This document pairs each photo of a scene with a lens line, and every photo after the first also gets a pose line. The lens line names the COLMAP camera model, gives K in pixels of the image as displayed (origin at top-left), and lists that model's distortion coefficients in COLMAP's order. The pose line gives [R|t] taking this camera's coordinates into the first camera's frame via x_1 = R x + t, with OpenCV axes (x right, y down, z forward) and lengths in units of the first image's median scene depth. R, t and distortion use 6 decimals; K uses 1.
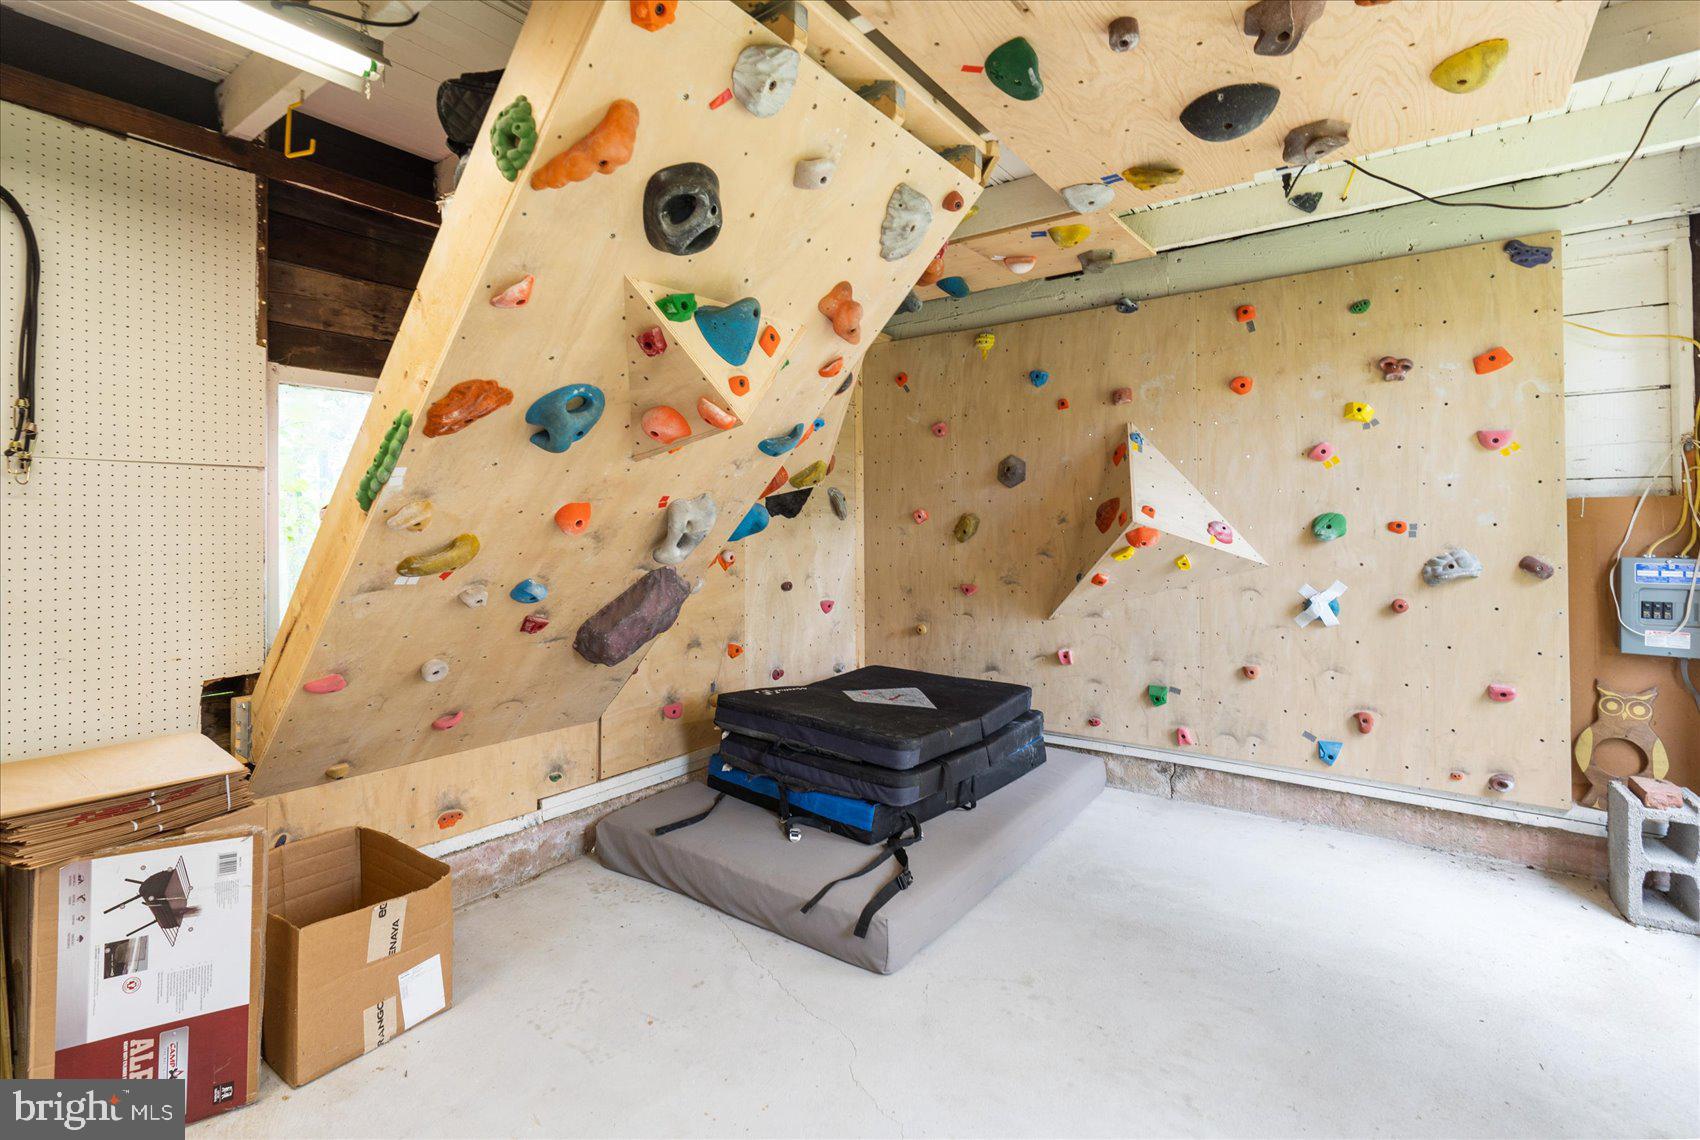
lens RADIAL K [[786.2, 0, 861.6], [0, 786.2, 519.9], [0, 0, 1]] dist [-0.004335, 0.000553]
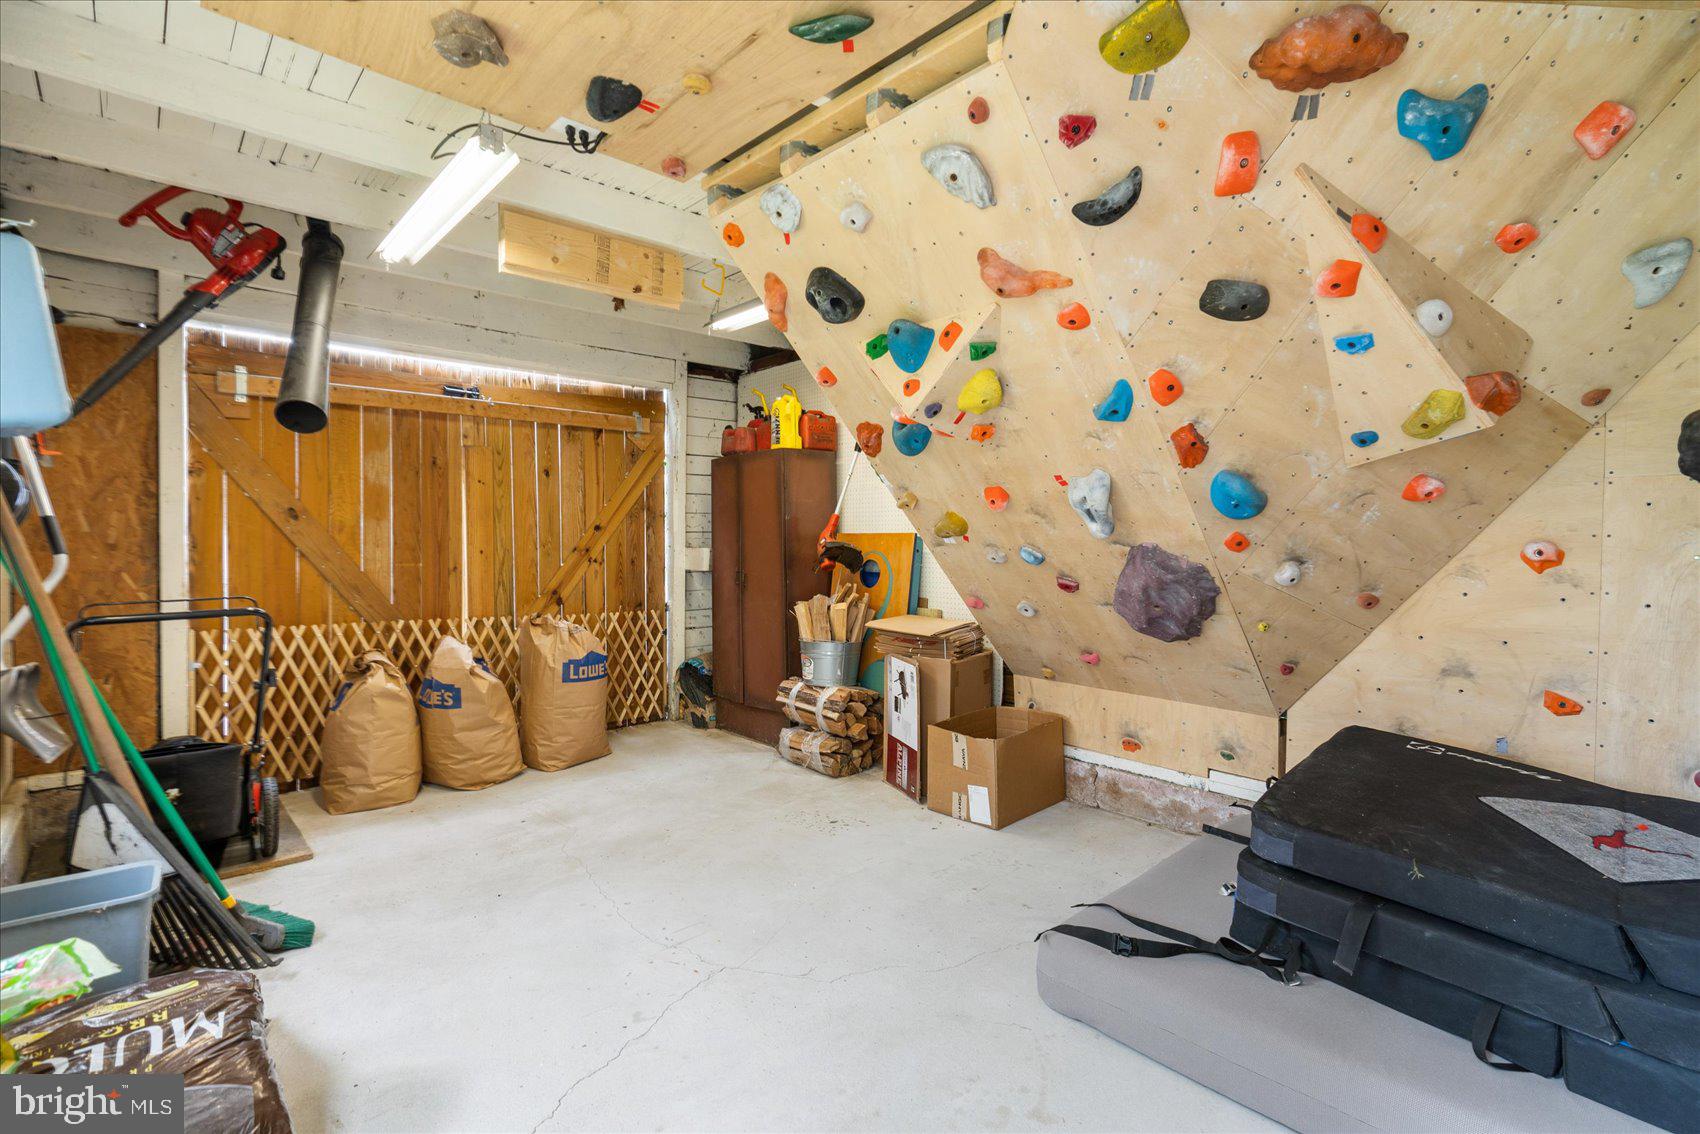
lens RADIAL K [[786.2, 0, 848.7], [0, 786.2, 553.7], [0, 0, 1]] dist [-0.004335, 0.000553]
pose [[-0.205730, 0.019411, -0.978416, 1.024201], [0.001587, 0.999809, 0.019502, 0.066358], [0.978608, 0.002459, -0.205721, 1.064678]]
